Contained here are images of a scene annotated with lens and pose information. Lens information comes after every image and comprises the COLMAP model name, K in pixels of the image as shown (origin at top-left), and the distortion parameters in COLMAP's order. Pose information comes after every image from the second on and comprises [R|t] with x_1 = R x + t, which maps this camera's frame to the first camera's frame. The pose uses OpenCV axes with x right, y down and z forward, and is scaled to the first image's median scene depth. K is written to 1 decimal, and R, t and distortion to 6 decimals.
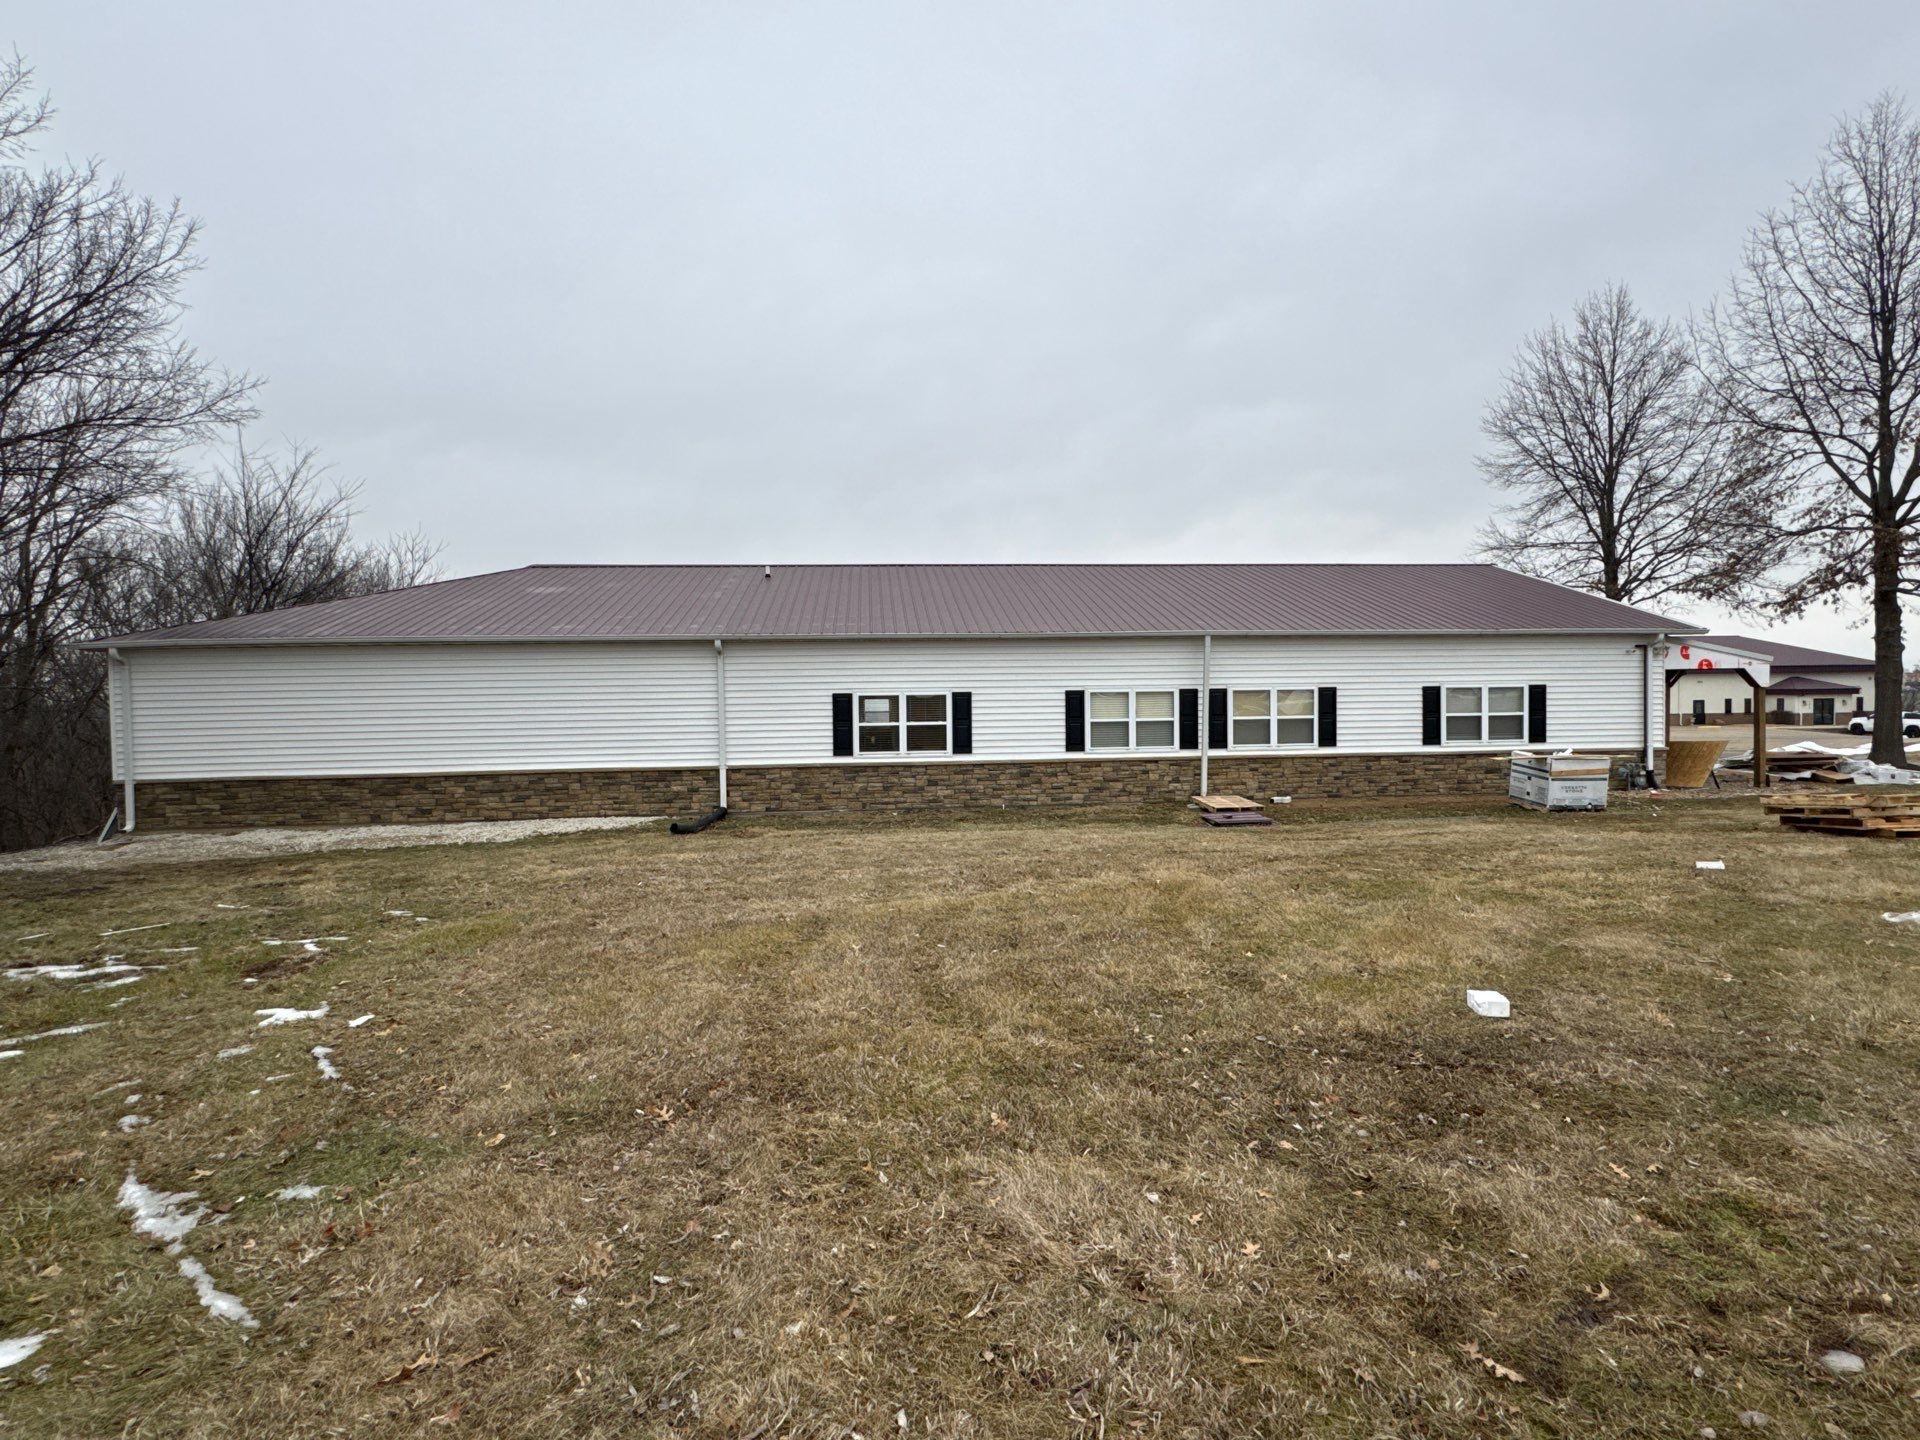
lens RADIAL K [[1007.2, 0, 926.8], [0, 1007.2, 711.6], [0, 0, 1]] dist [0.000402, -0.000310]
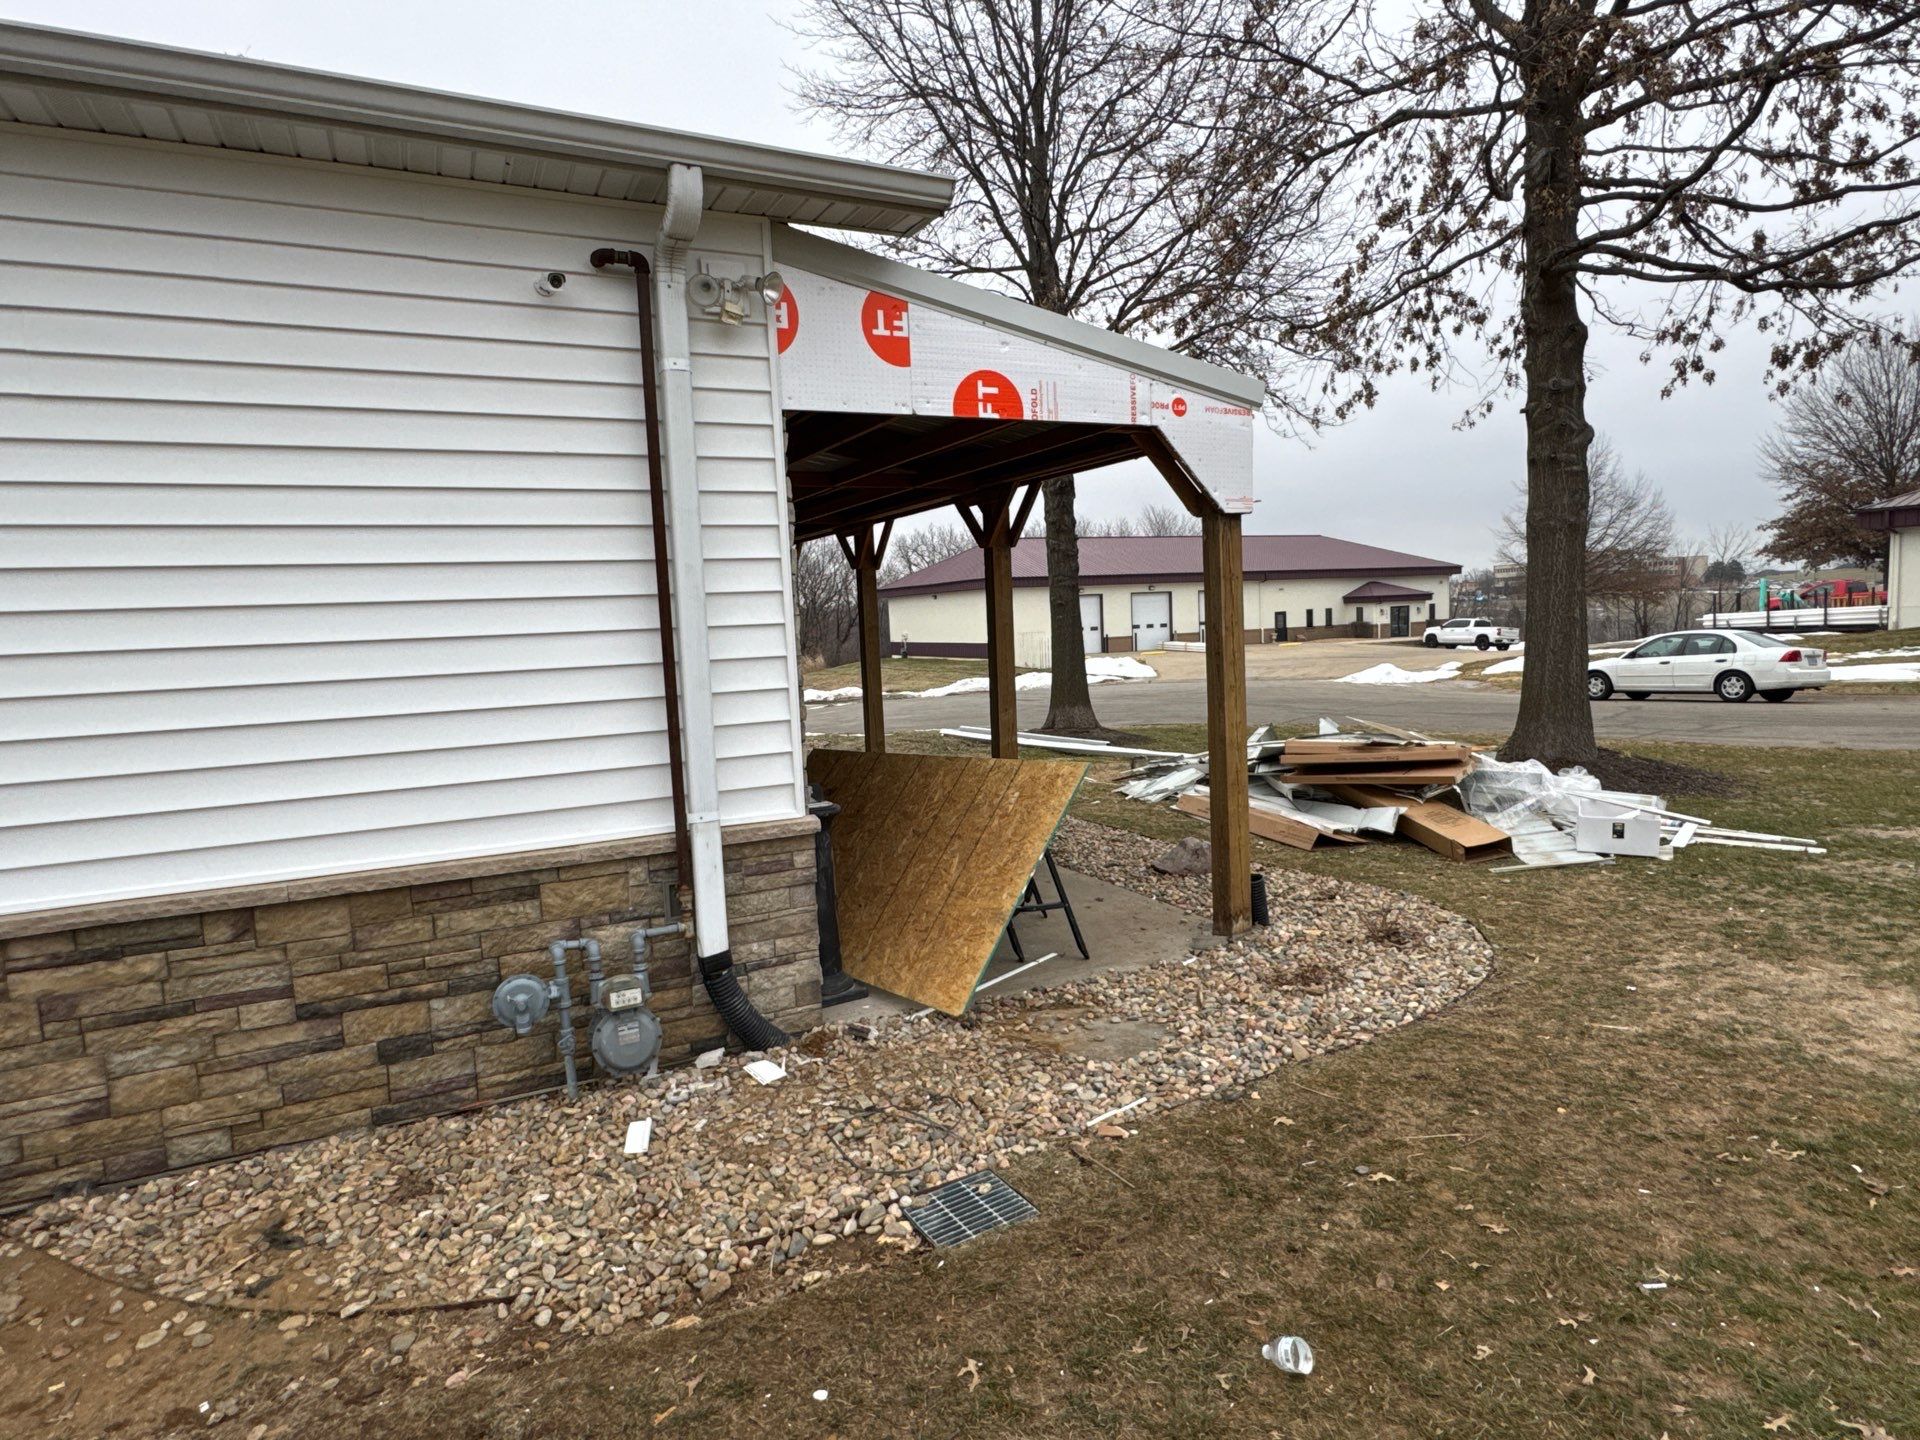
lens RADIAL K [[1387.2, 0, 960.0], [0, 1387.2, 720.0], [0, 0, 1]] dist [0.112557, -0.143807]
pose [[0.910846, -0.054168, 0.409176, 0.103643], [0.032415, 0.997677, 0.059917, 0.000274], [-0.411471, -0.041312, 0.910486, 0.118401]]
